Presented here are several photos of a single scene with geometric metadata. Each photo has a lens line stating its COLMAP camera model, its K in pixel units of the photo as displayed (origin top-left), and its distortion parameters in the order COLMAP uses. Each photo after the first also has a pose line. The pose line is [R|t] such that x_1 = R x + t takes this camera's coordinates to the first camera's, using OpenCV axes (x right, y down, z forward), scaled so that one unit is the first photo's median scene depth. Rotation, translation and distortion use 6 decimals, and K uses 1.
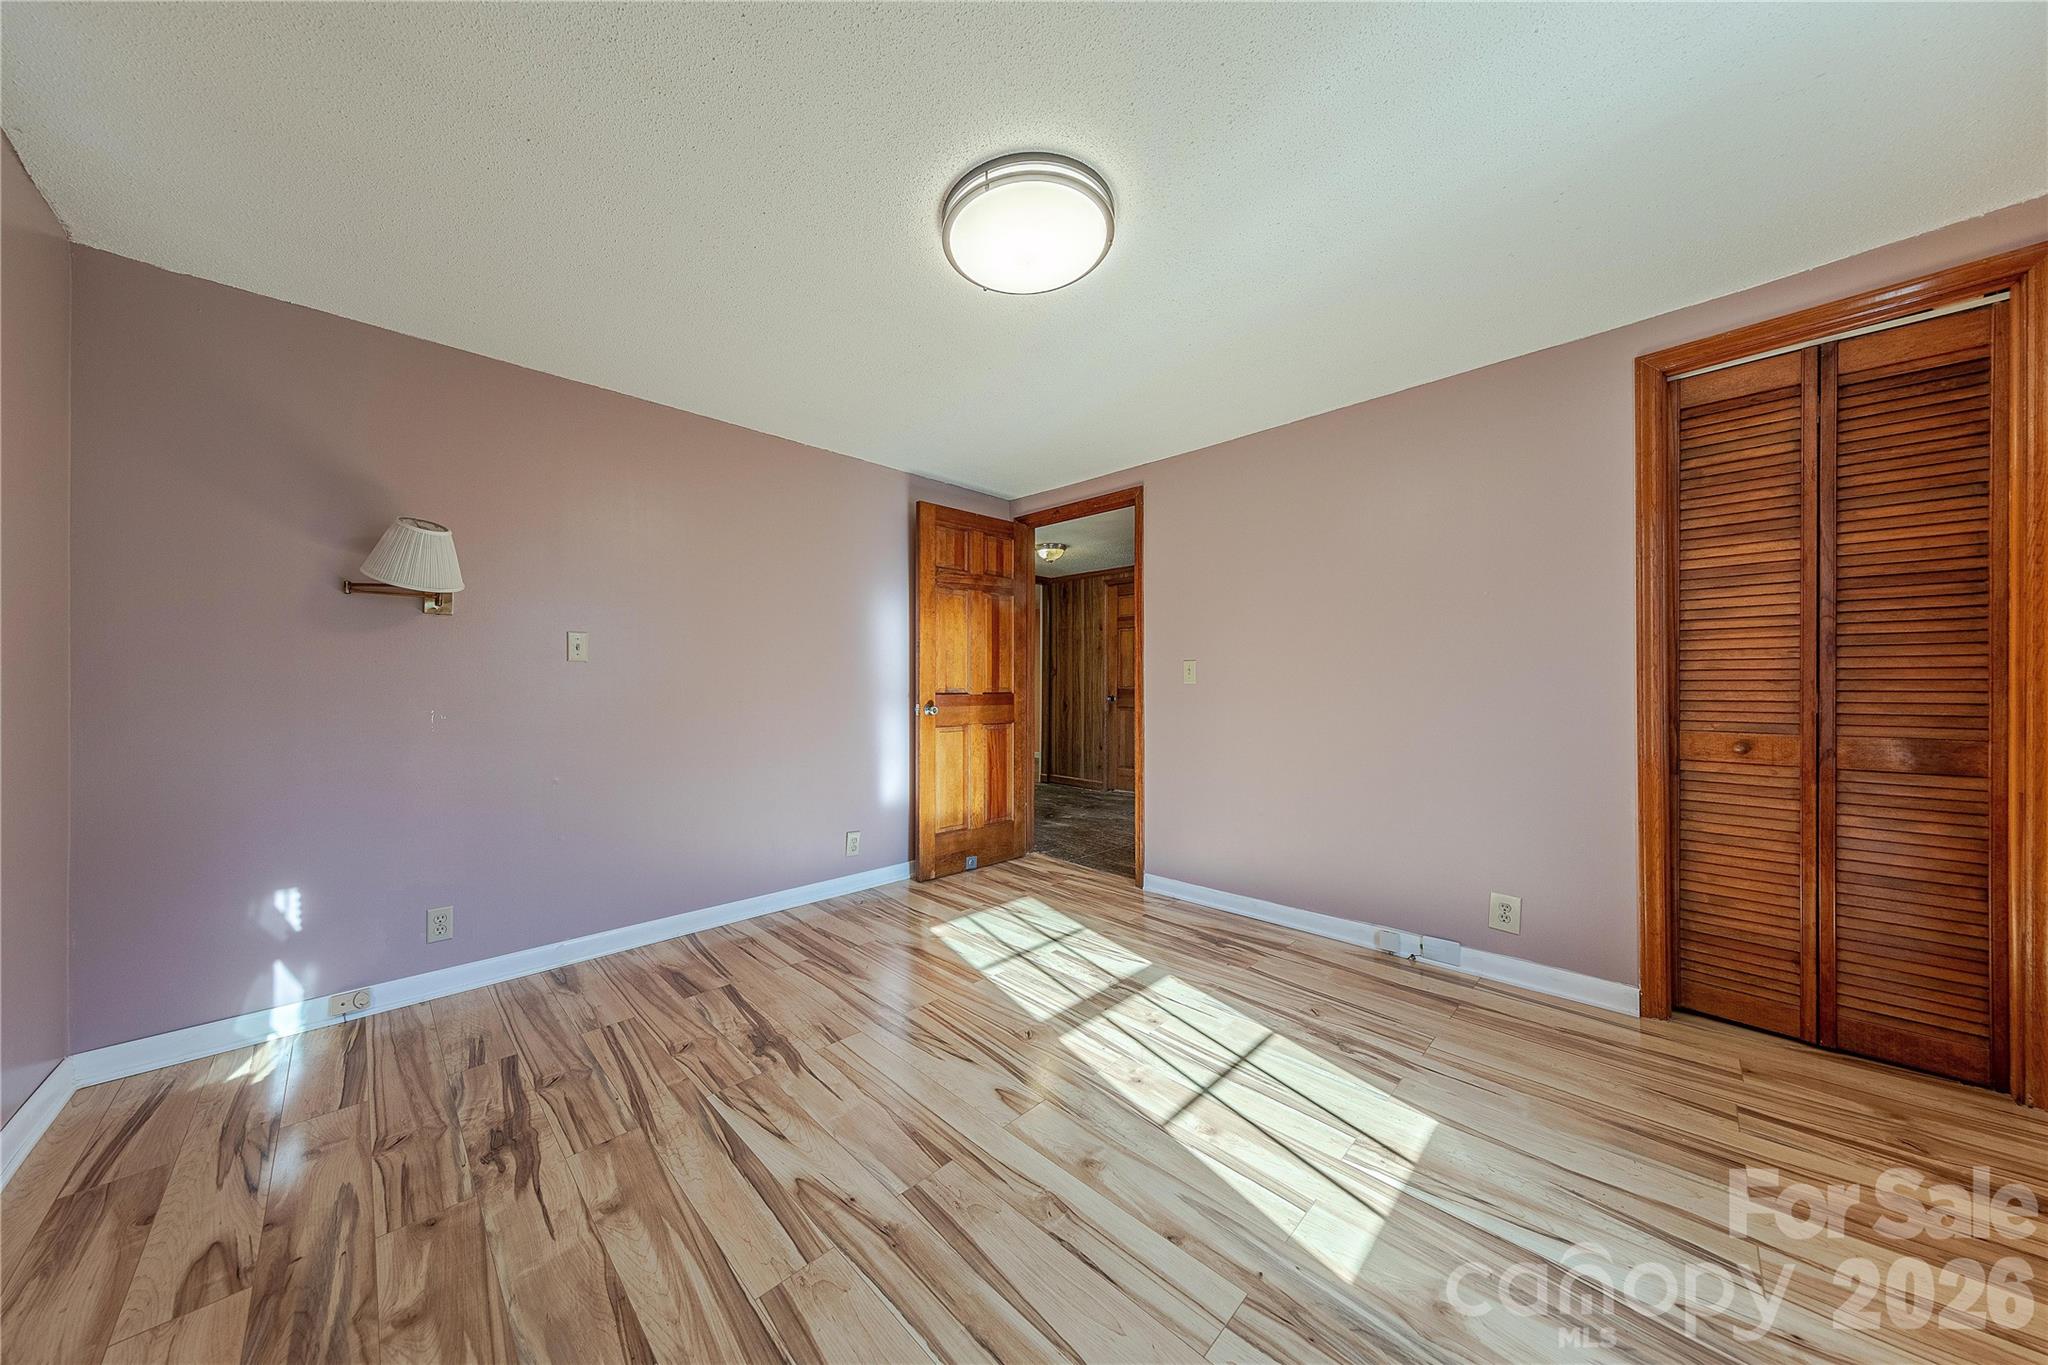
lens RADIAL K [[640.3, 0, 1027.9], [0, 640.3, 687.2], [0, 0, 1]] dist [0.003512, -0.000078]
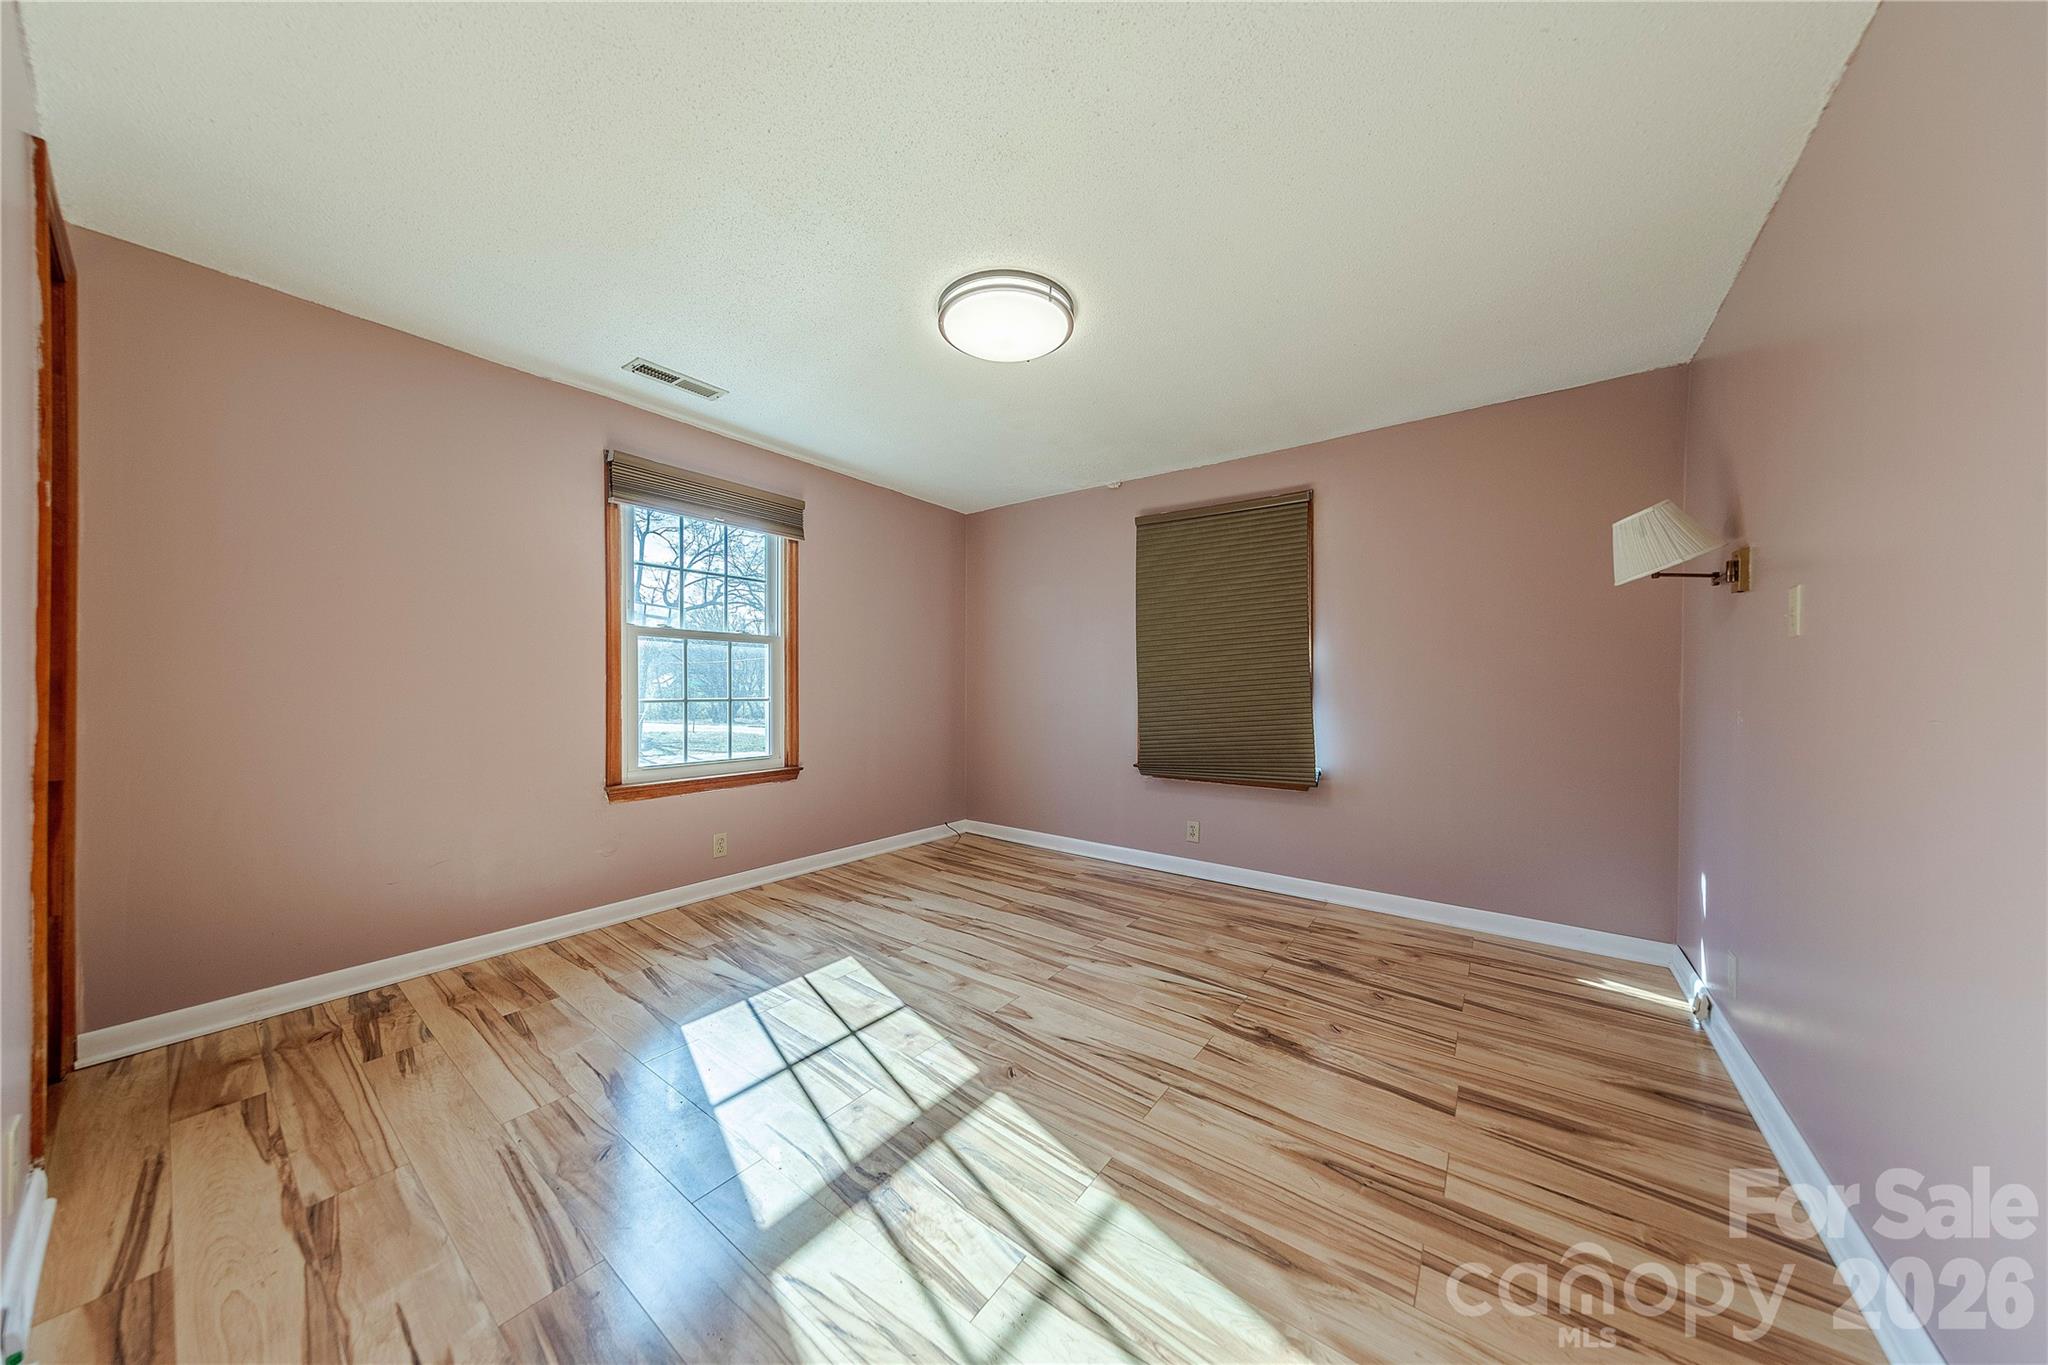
lens RADIAL K [[640.3, 0, 1027.9], [0, 640.3, 687.2], [0, 0, 1]] dist [0.003512, -0.000078]
pose [[-0.994331, -0.001708, -0.106316, 0.077211], [-0.001775, 0.999998, 0.000541, 0.003645], [0.106315, 0.000726, -0.994332, 1.954300]]
